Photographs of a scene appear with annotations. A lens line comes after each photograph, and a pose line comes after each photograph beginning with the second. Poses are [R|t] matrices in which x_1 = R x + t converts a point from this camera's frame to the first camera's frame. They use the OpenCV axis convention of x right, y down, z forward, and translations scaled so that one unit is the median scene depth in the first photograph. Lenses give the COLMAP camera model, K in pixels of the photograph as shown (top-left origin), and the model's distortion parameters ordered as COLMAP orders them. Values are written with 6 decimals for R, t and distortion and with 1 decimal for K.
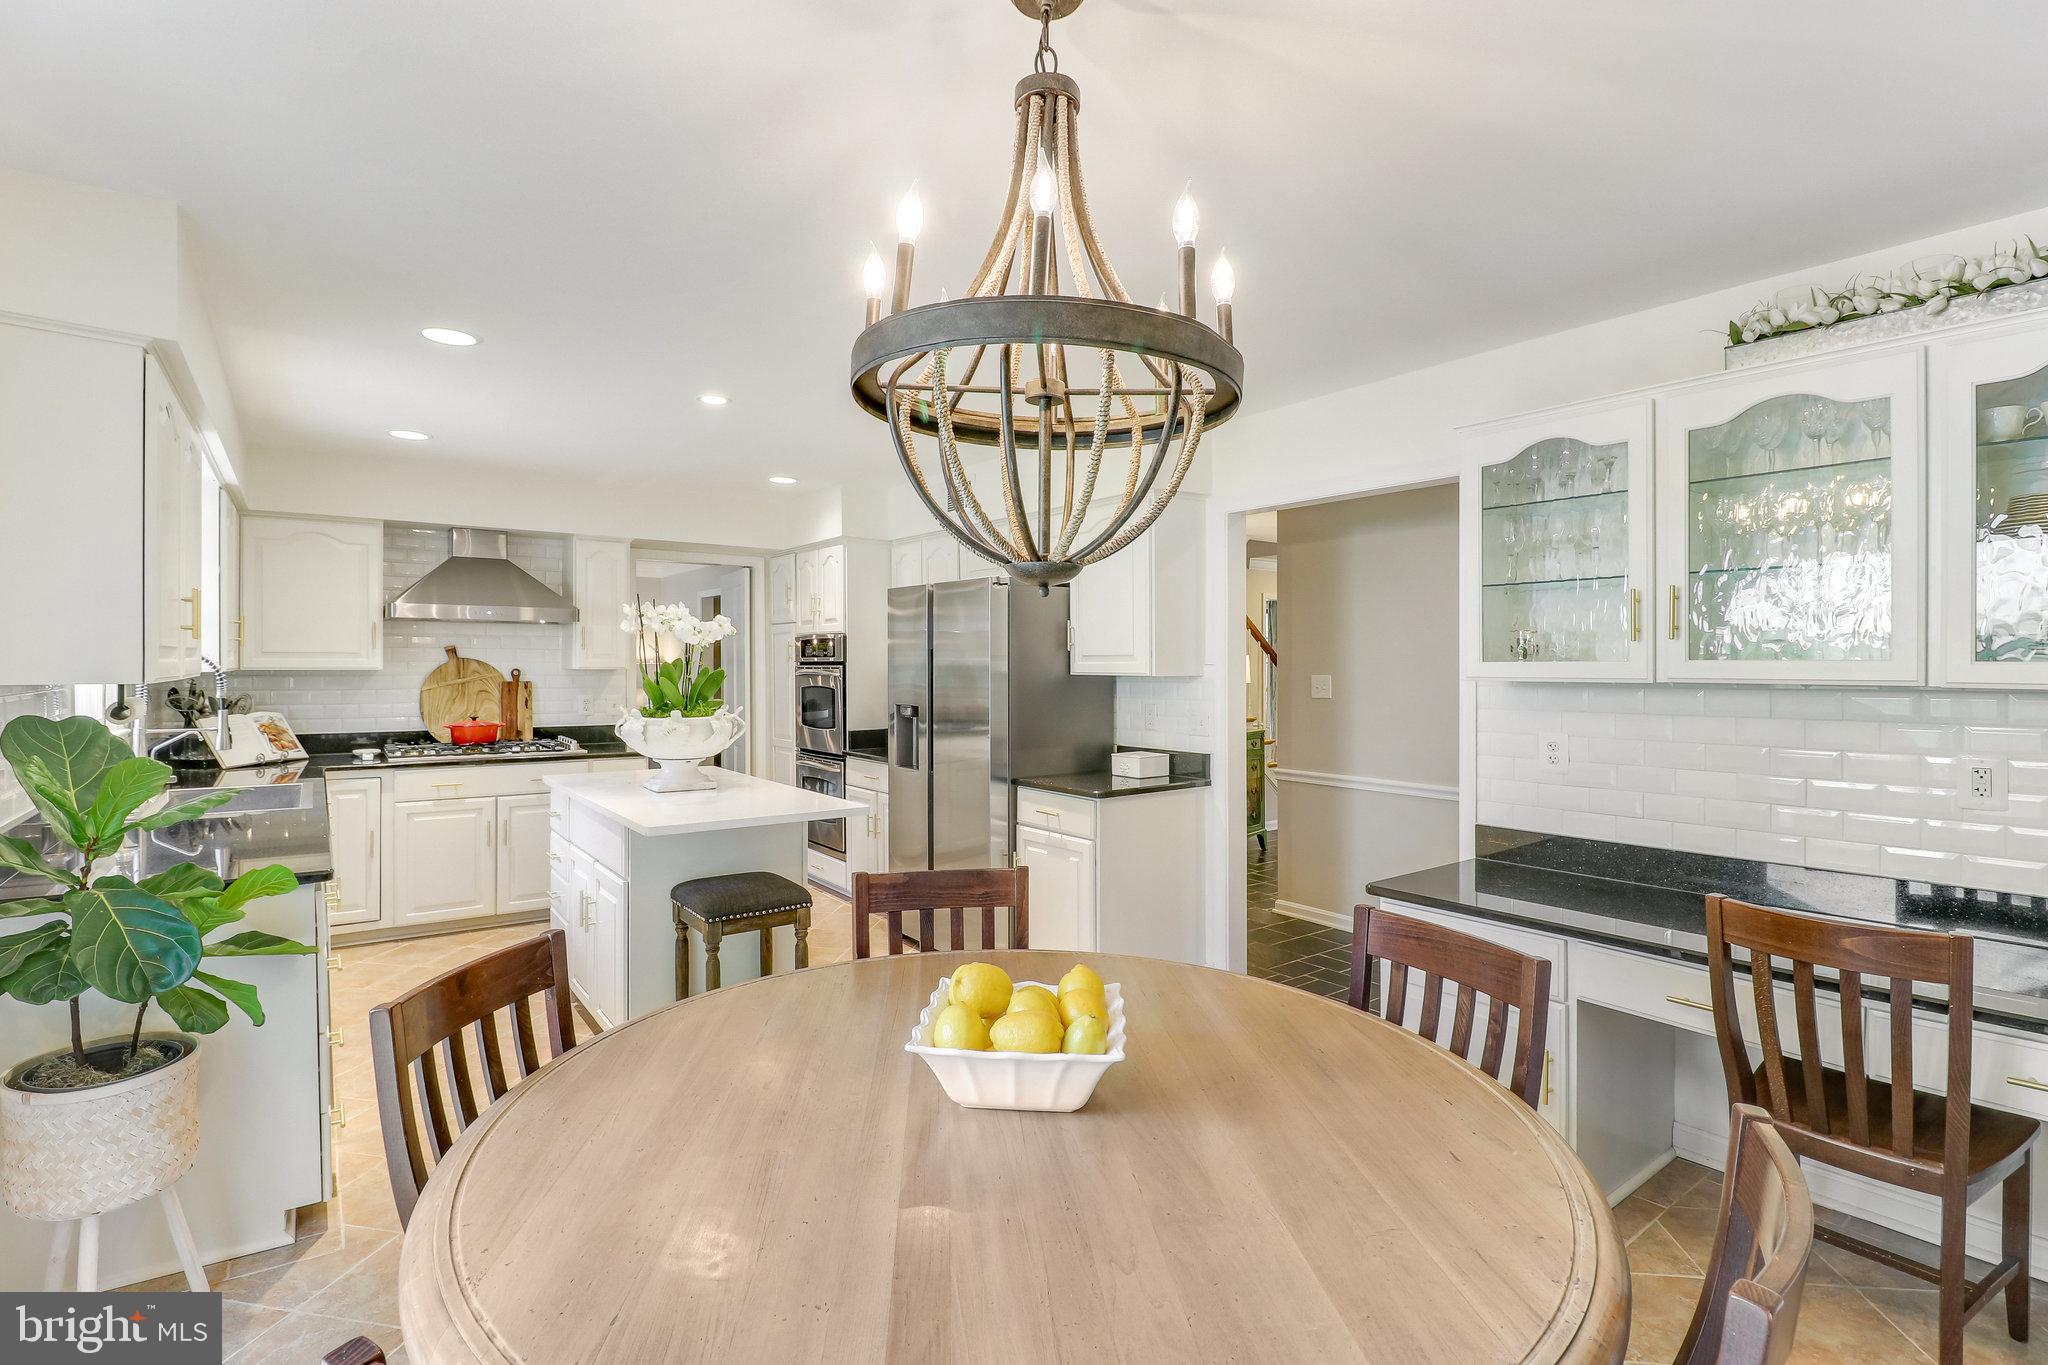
lens RADIAL K [[959.8, 0, 1060.7], [0, 959.8, 665.8], [0, 0, 1]] dist [-0.032568, -0.000337]
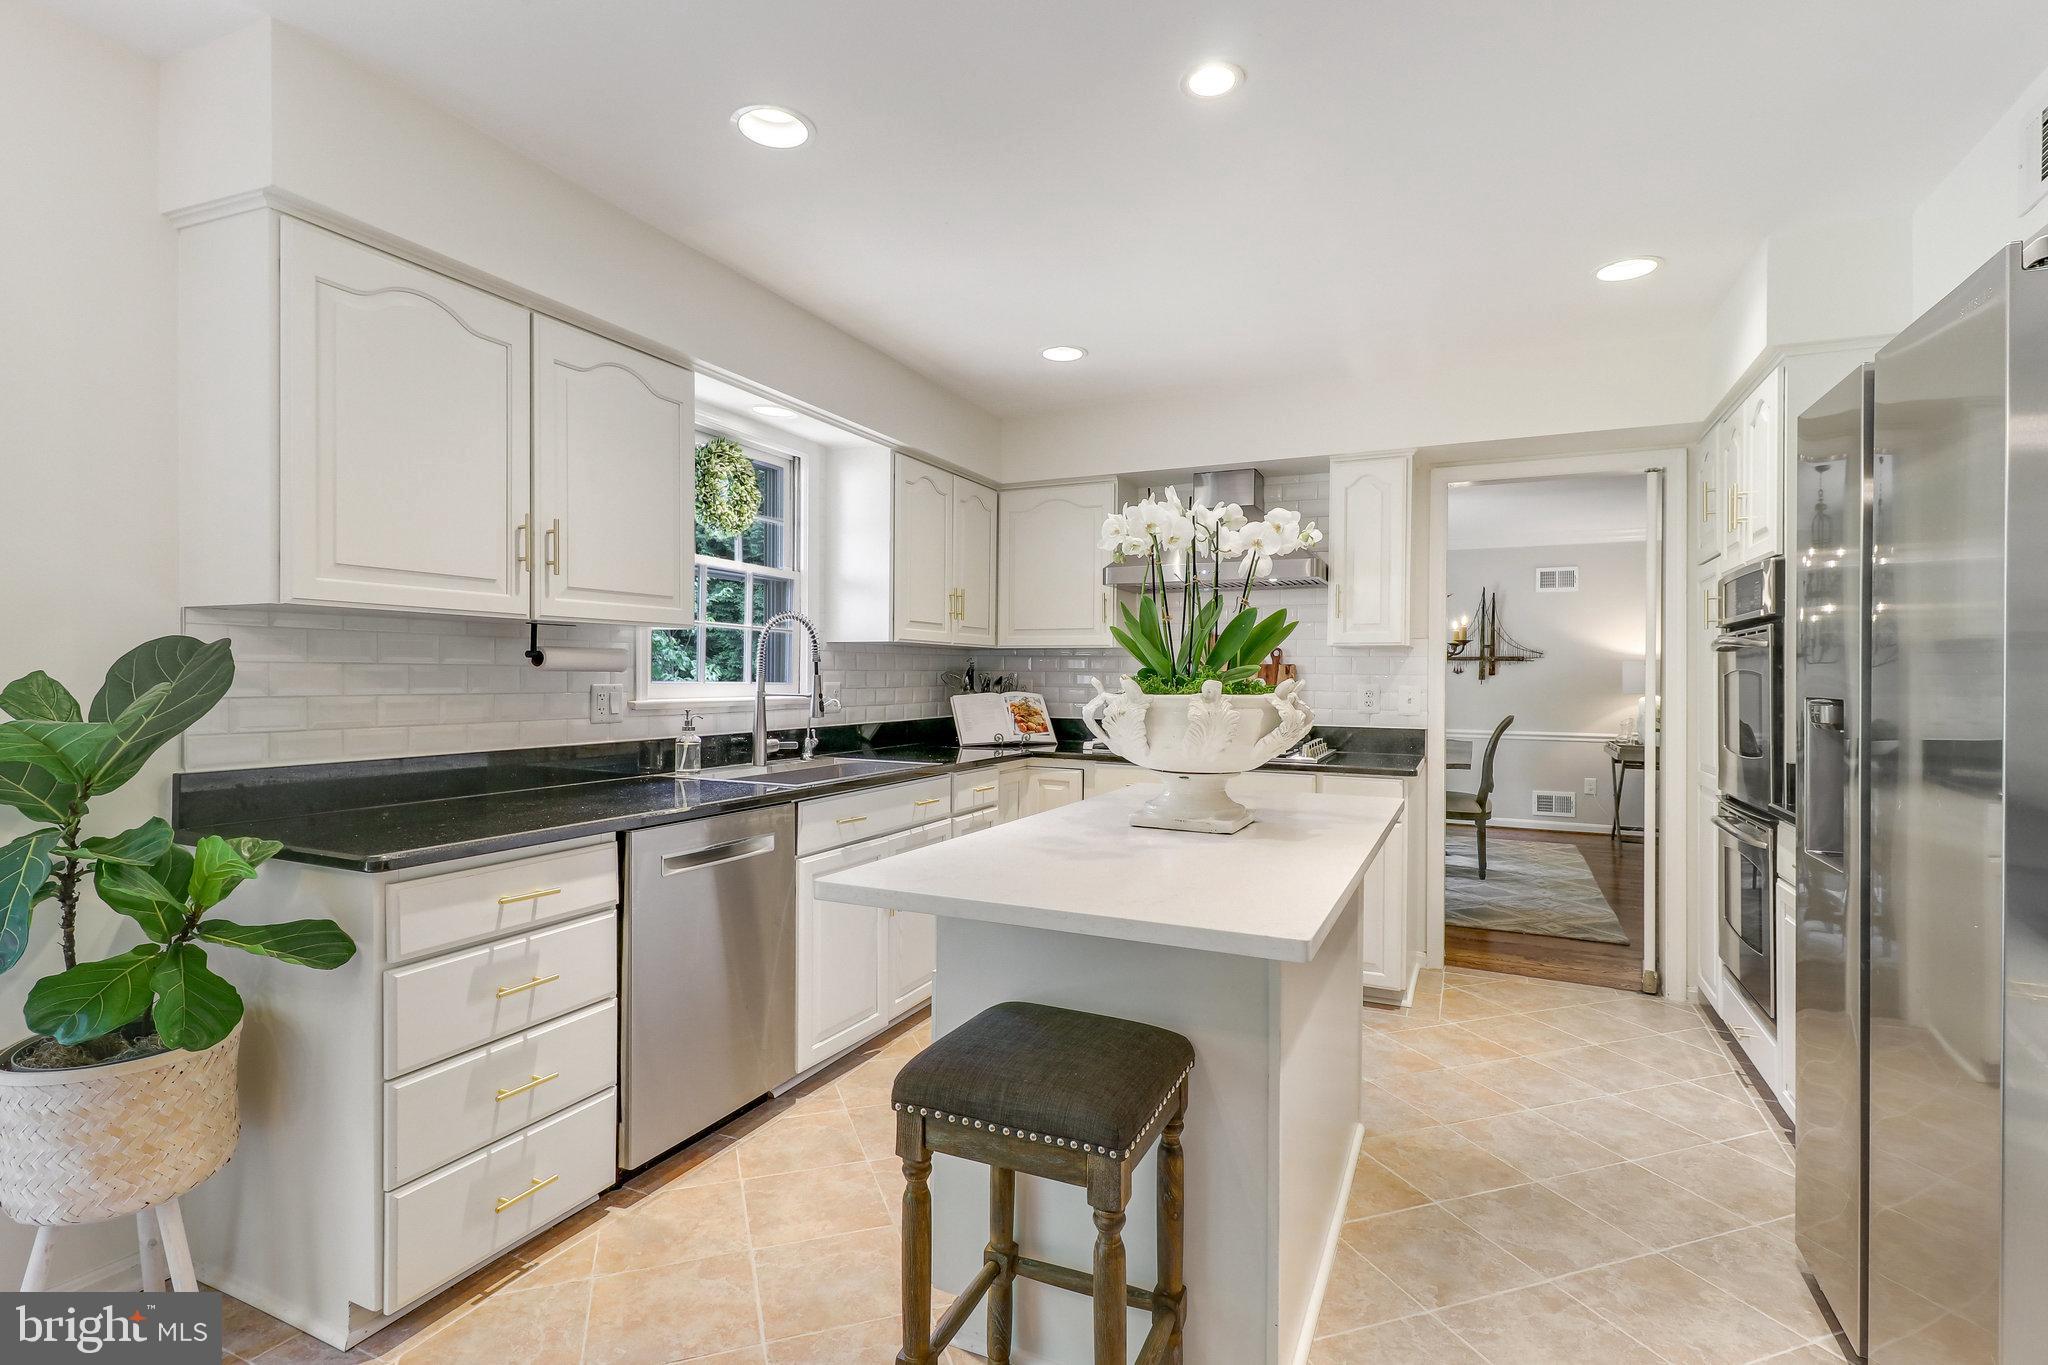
lens RADIAL K [[975.8, 0, 1010.2], [0, 975.8, 676.9], [0, 0, 1]] dist [0.009077, -0.000296]
pose [[0.430428, -0.000882, -0.902624, 0.054239], [-0.008885, 0.999947, -0.005214, 0.037578], [0.902581, 0.010264, 0.430398, 0.536284]]
